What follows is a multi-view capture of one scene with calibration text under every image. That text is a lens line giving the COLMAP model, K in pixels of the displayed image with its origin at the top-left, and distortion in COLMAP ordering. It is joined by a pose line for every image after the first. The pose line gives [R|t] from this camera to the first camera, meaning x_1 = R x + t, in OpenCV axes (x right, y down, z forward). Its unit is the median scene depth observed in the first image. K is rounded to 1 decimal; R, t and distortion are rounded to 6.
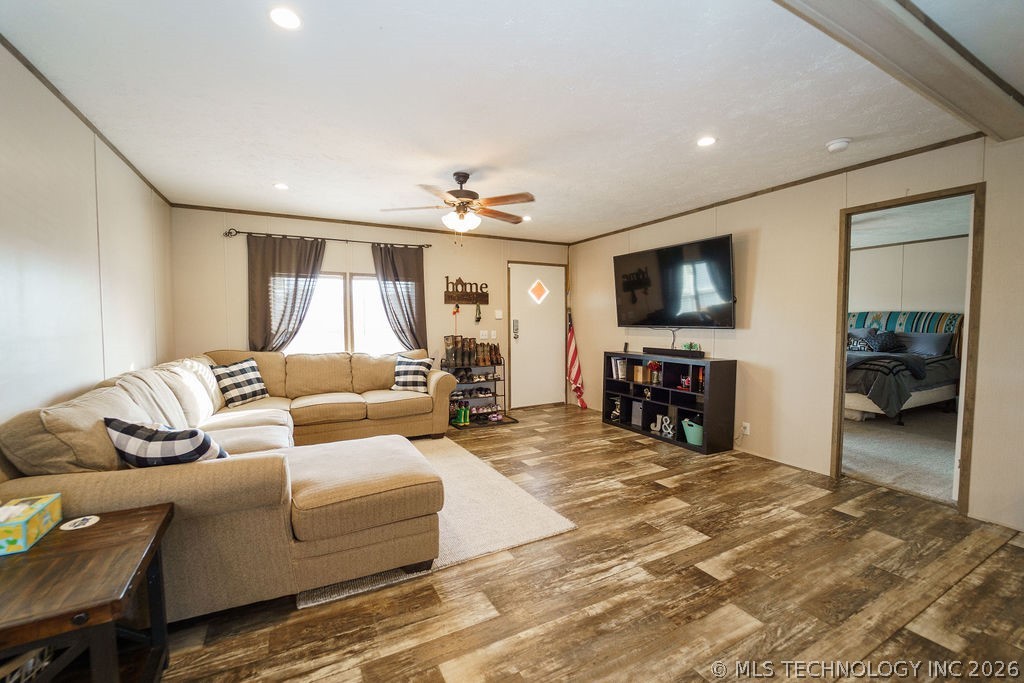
lens RADIAL K [[421.2, 0, 499.8], [0, 421.2, 338.1], [0, 0, 1]] dist [-0.022228, -0.000025]
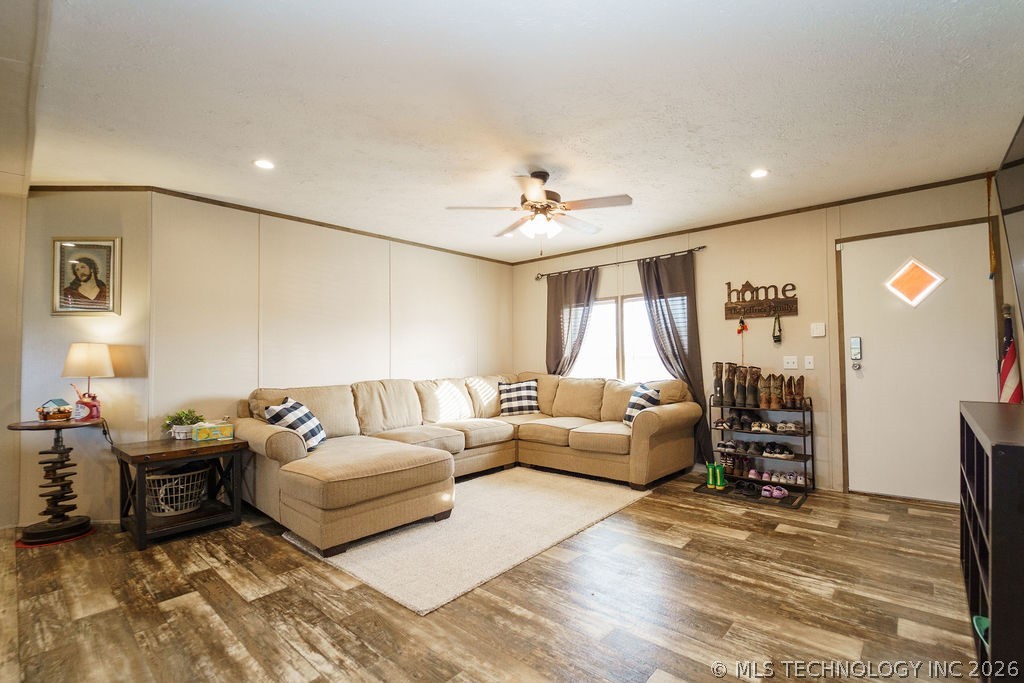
lens RADIAL K [[431.7, 0, 508.0], [0, 431.7, 345.9], [0, 0, 1]] dist [-0.022785, -0.000209]
pose [[0.399987, -0.025176, -0.916175, 0.428815], [-0.020905, 0.999112, -0.036582, -0.000328], [0.916282, 0.033785, 0.399106, 0.368711]]
